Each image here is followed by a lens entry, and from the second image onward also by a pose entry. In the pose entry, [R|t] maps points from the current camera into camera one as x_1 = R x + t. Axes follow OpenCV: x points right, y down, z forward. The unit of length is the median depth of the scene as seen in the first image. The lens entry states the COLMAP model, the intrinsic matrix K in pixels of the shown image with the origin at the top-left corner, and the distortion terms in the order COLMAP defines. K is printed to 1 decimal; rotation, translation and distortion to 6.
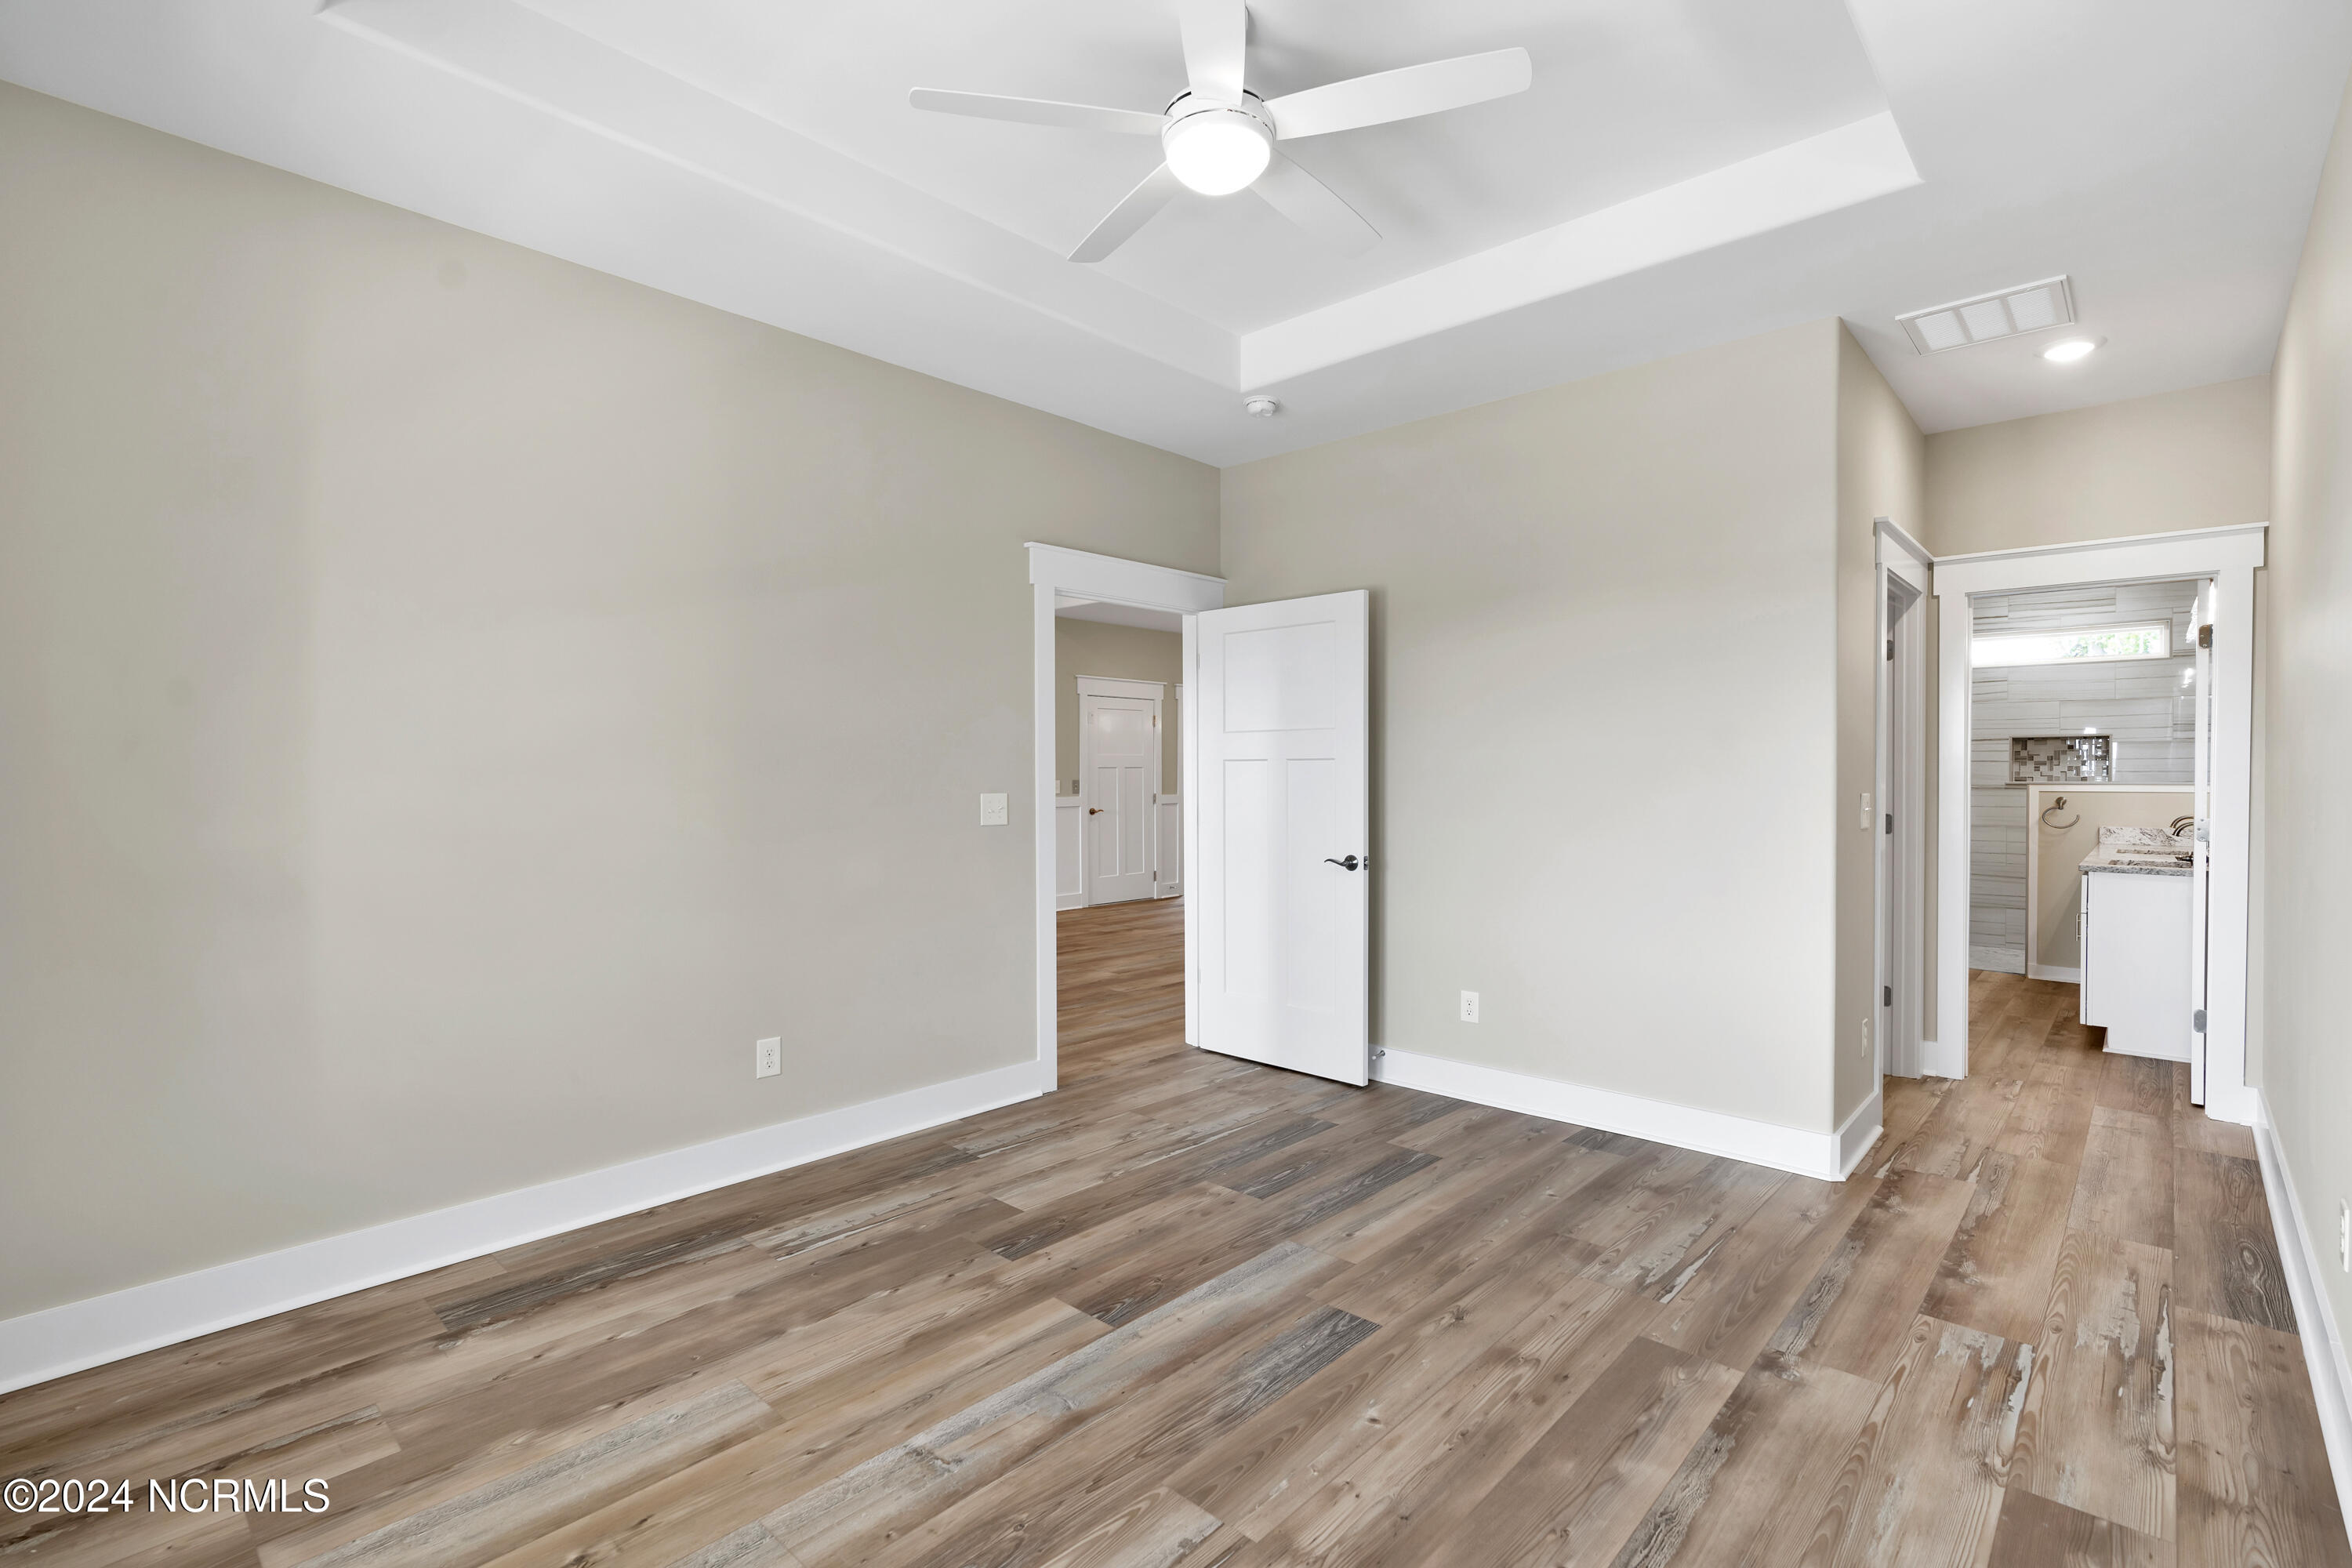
lens RADIAL K [[1092.2, 0, 1170.9], [0, 1092.2, 797.0], [0, 0, 1]] dist [-0.005305, 0.003111]
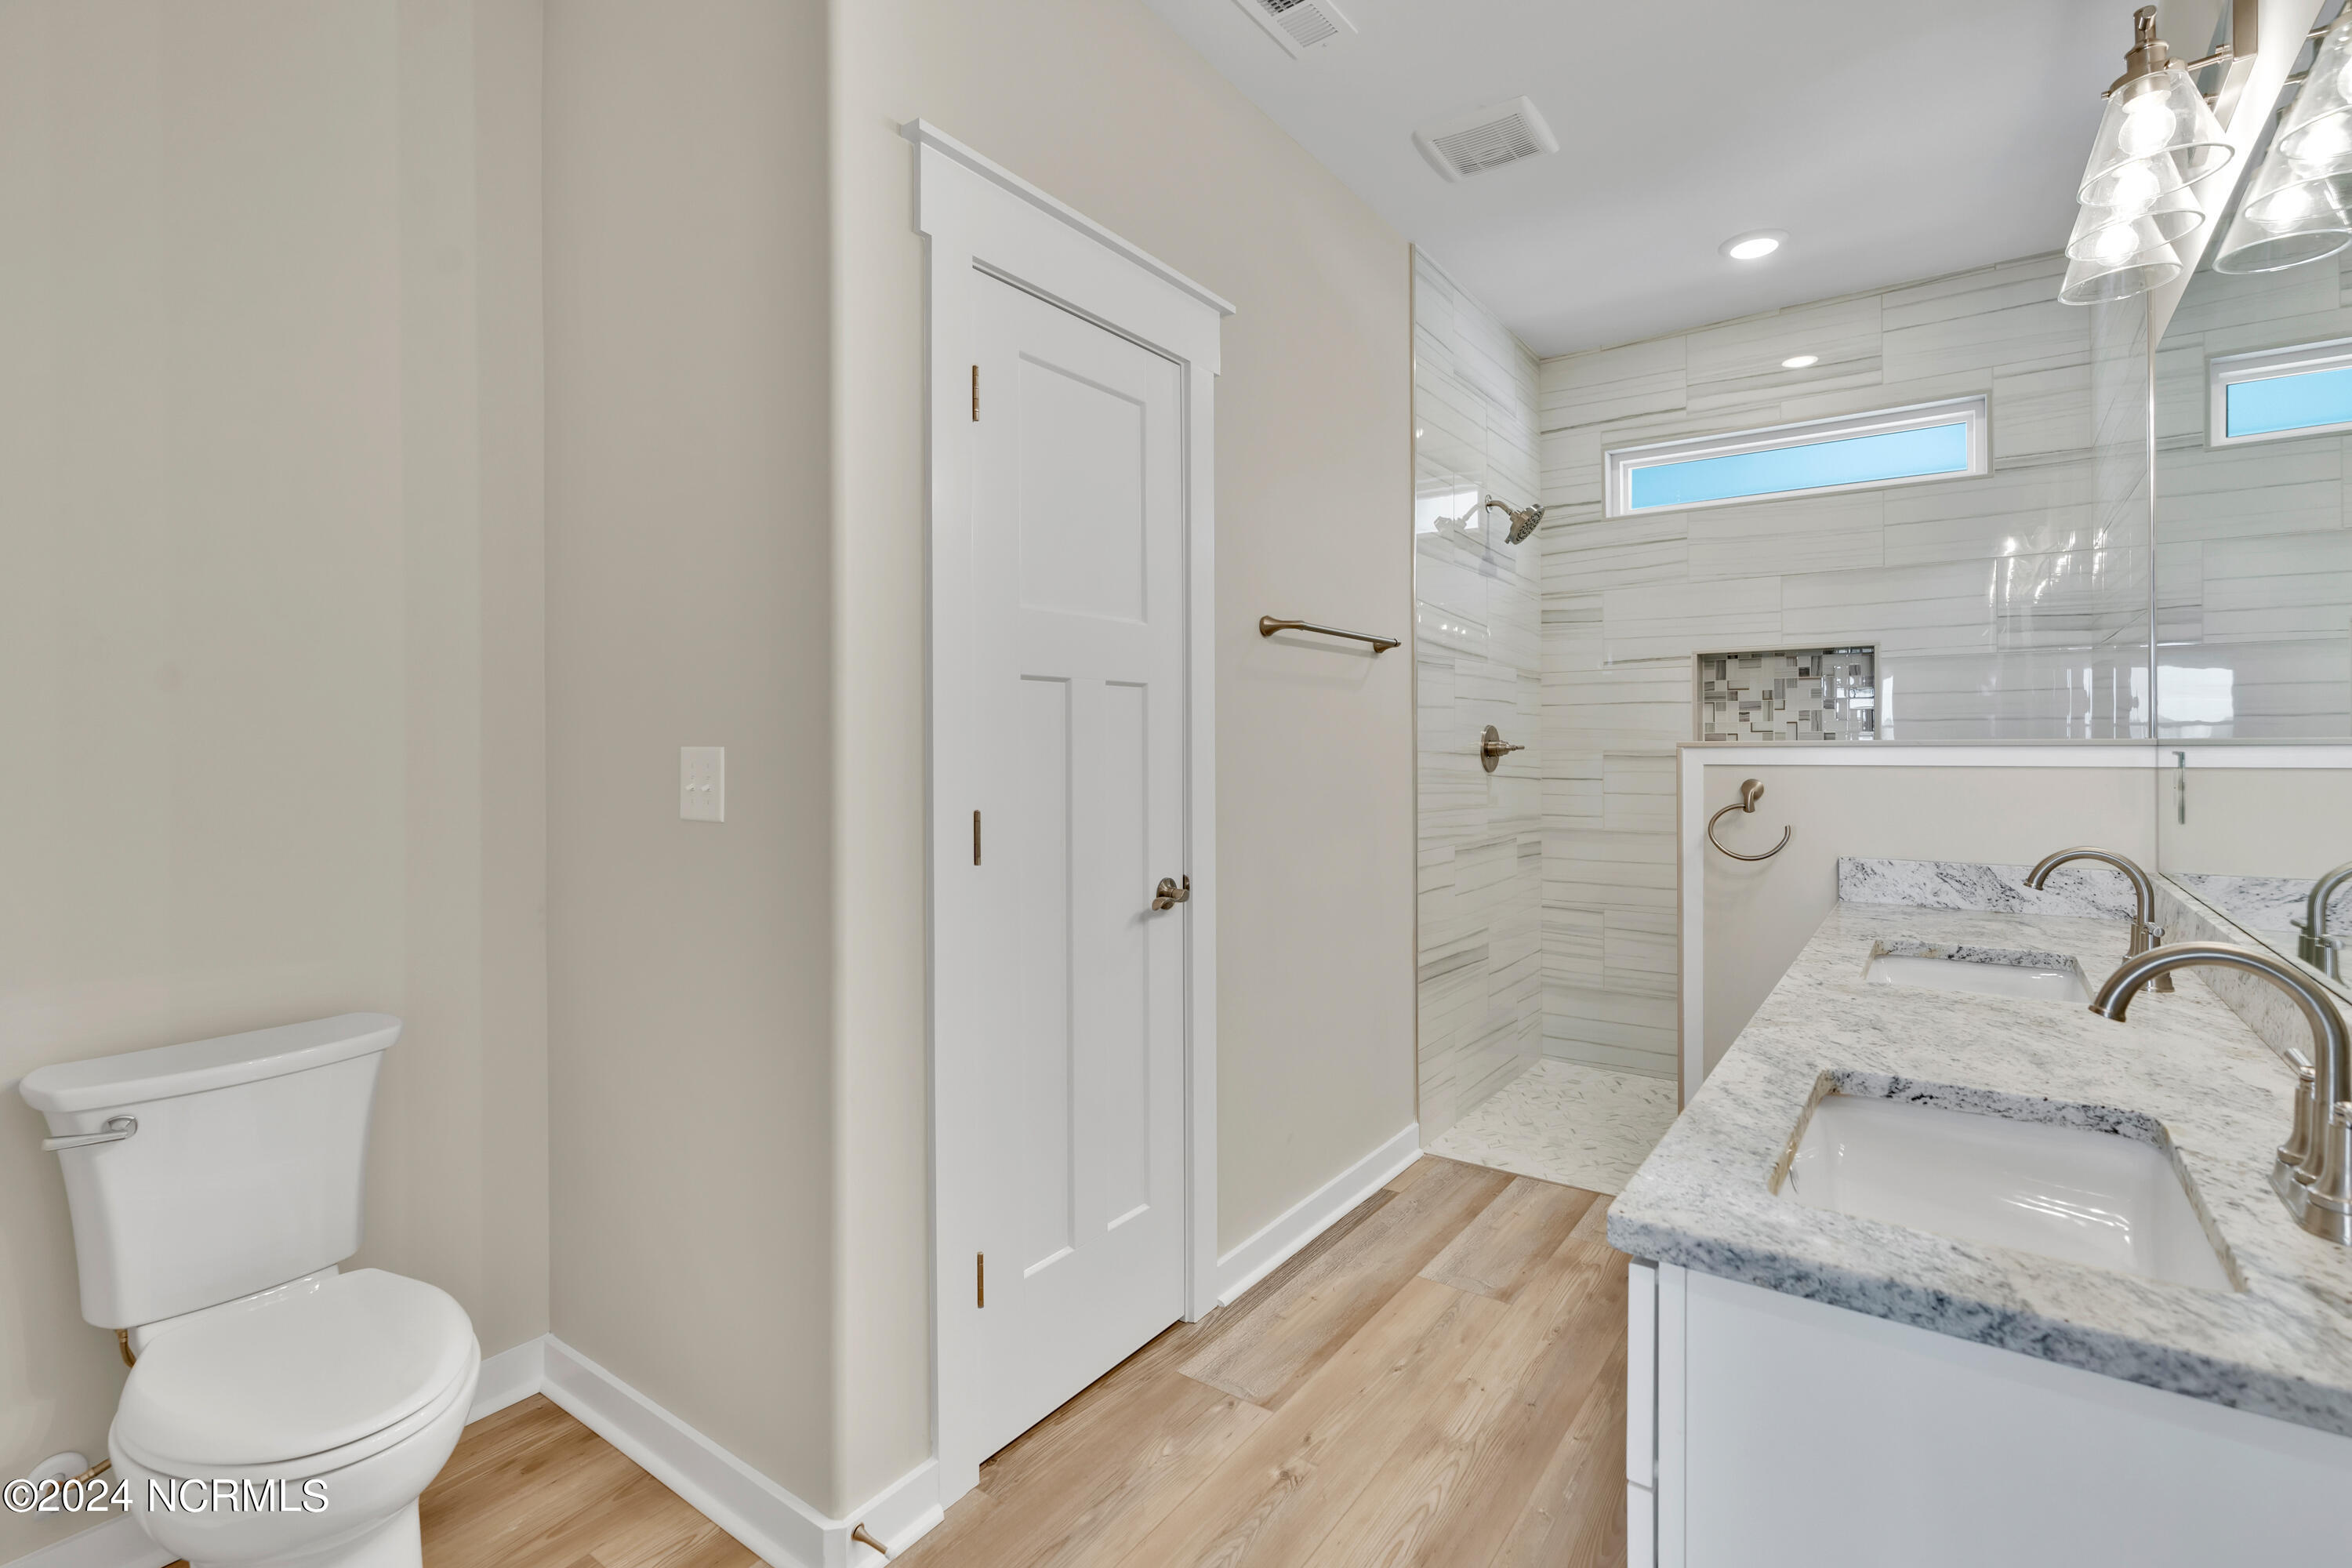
lens RADIAL K [[1077.9, 0, 1197.6], [0, 1077.9, 769.6], [0, 0, 1]] dist [-0.007140, 0.005165]
pose [[0.991503, -0.002825, 0.130051, 0.489281], [0.002392, 0.999991, 0.003486, -0.004501], [-0.130060, -0.003145, 0.991501, 0.552918]]
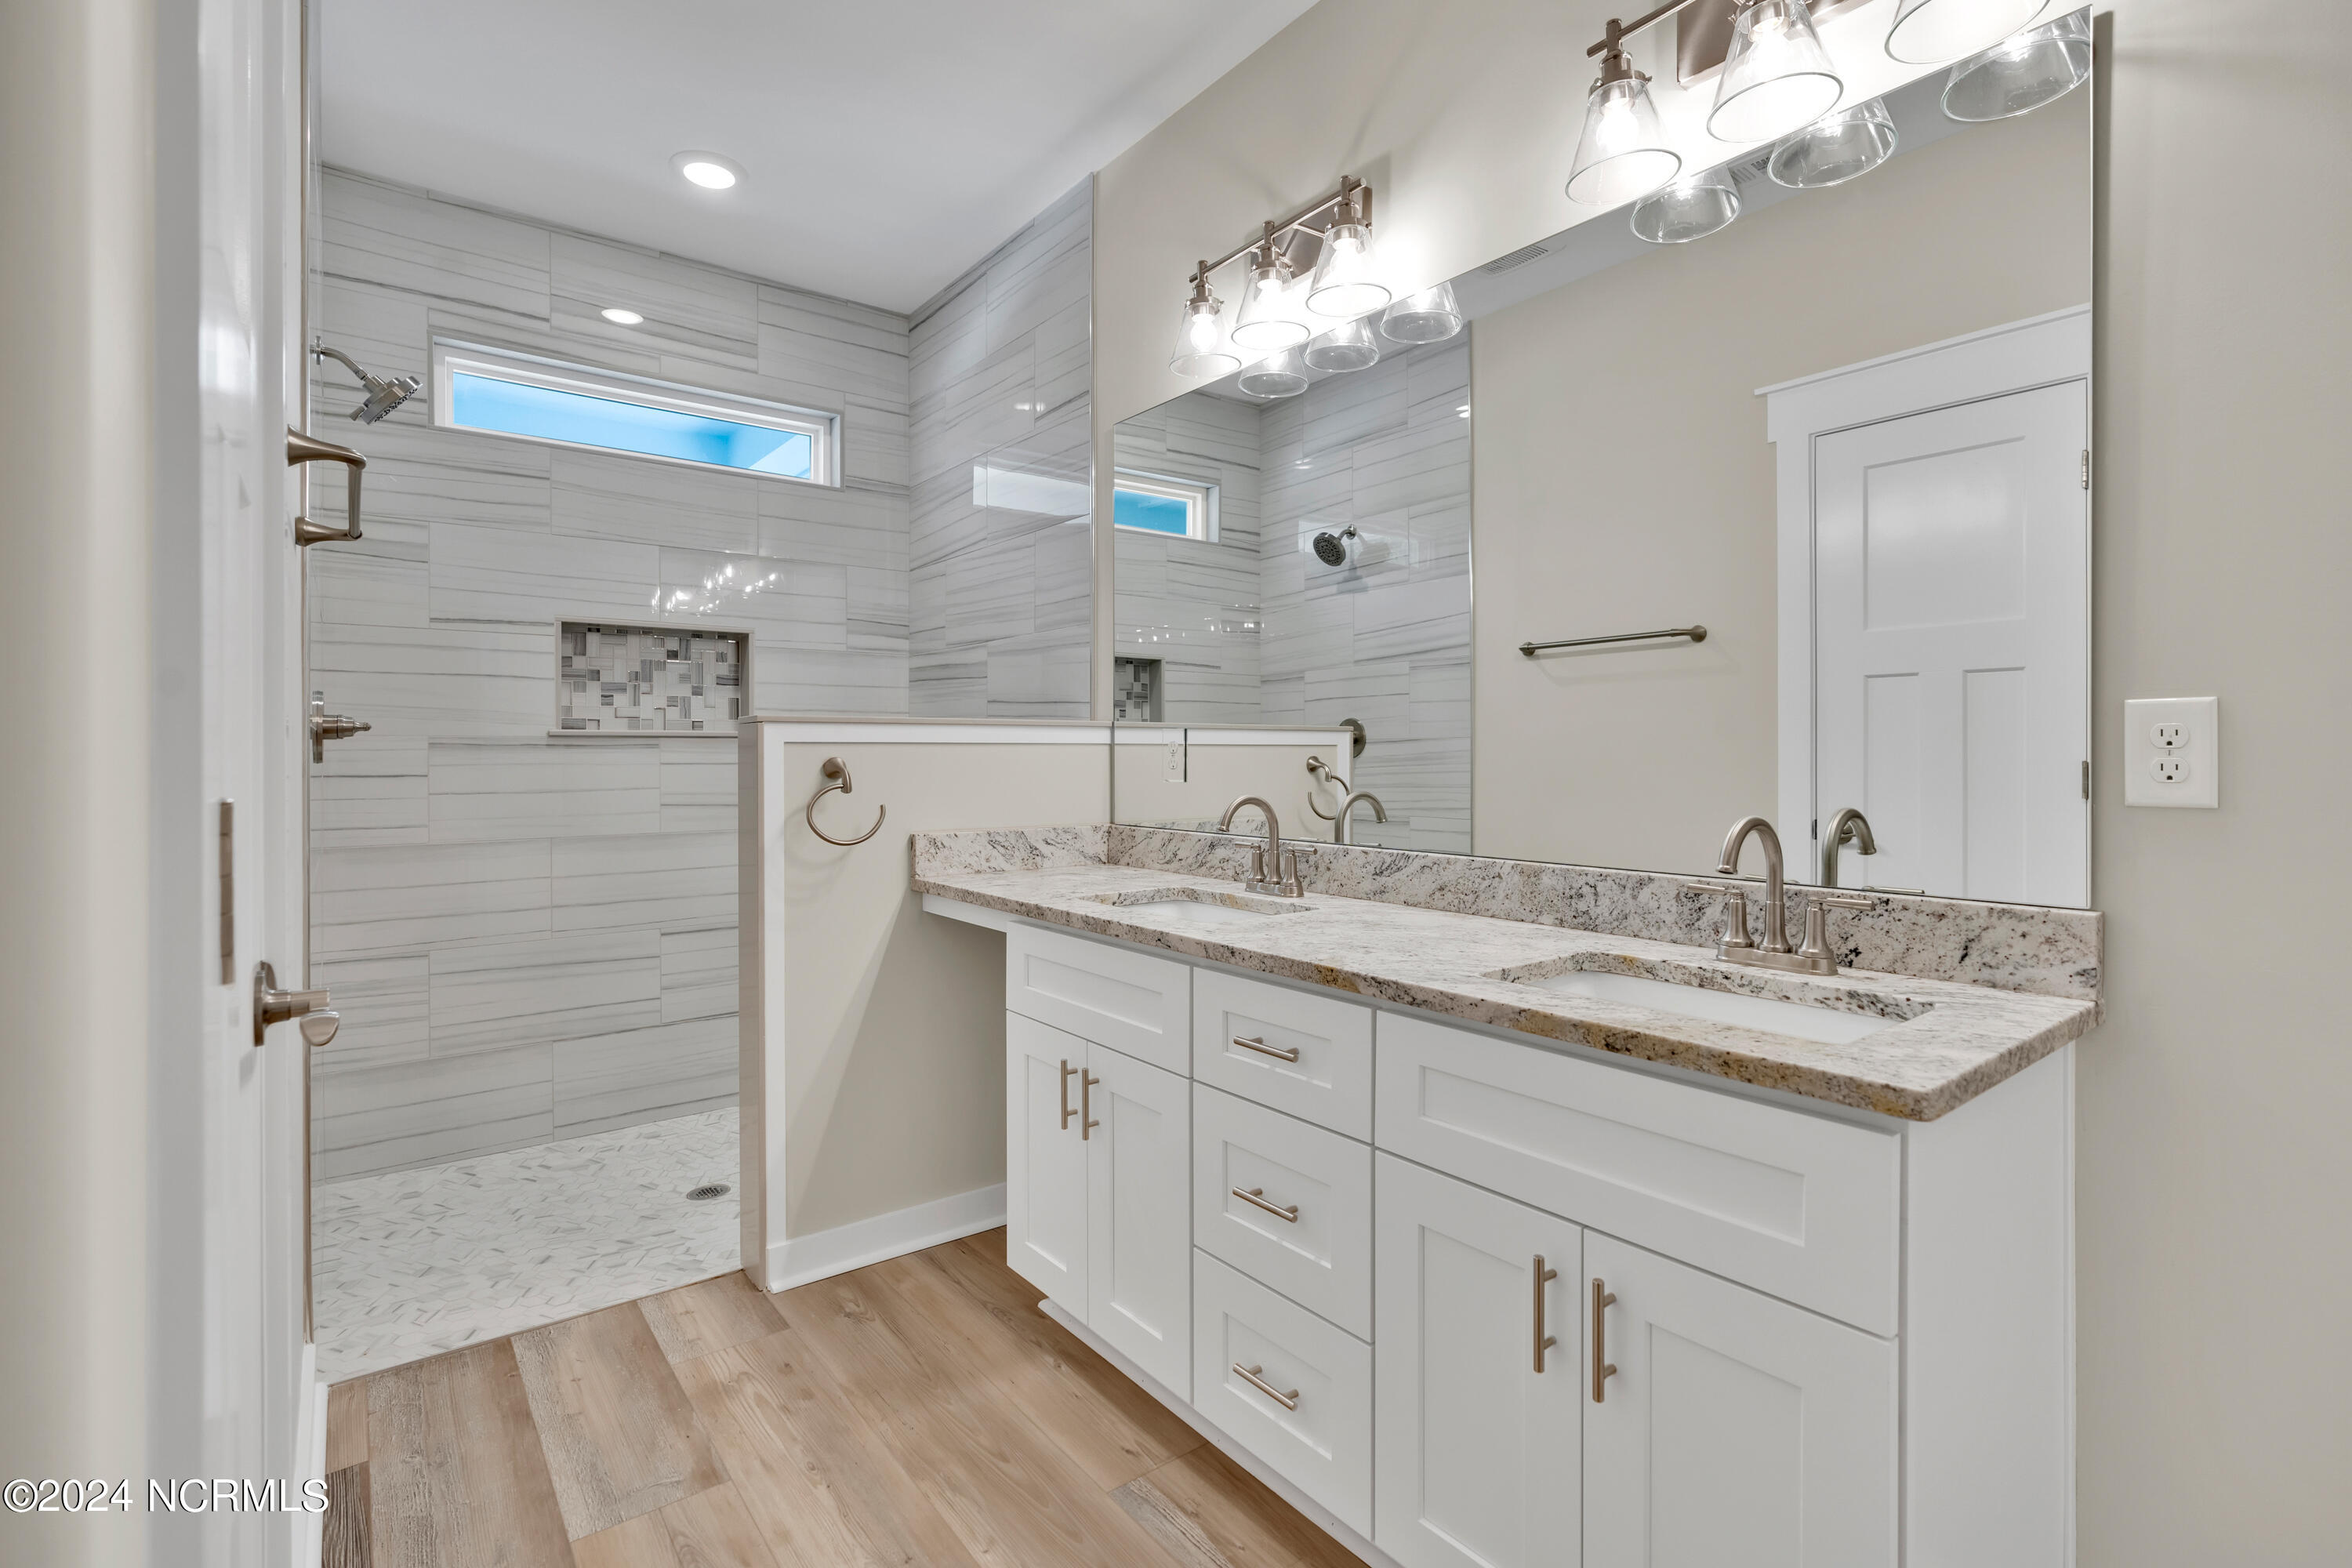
lens RADIAL K [[1077.9, 0, 1171.5], [0, 1077.9, 769.8], [0, 0, 1]] dist [-0.007140, 0.005165]
pose [[0.169743, -0.009749, 0.985440, 0.416503], [0.019858, 0.999782, 0.006471, 0.003197], [-0.985288, 0.018470, 0.169900, 0.713201]]
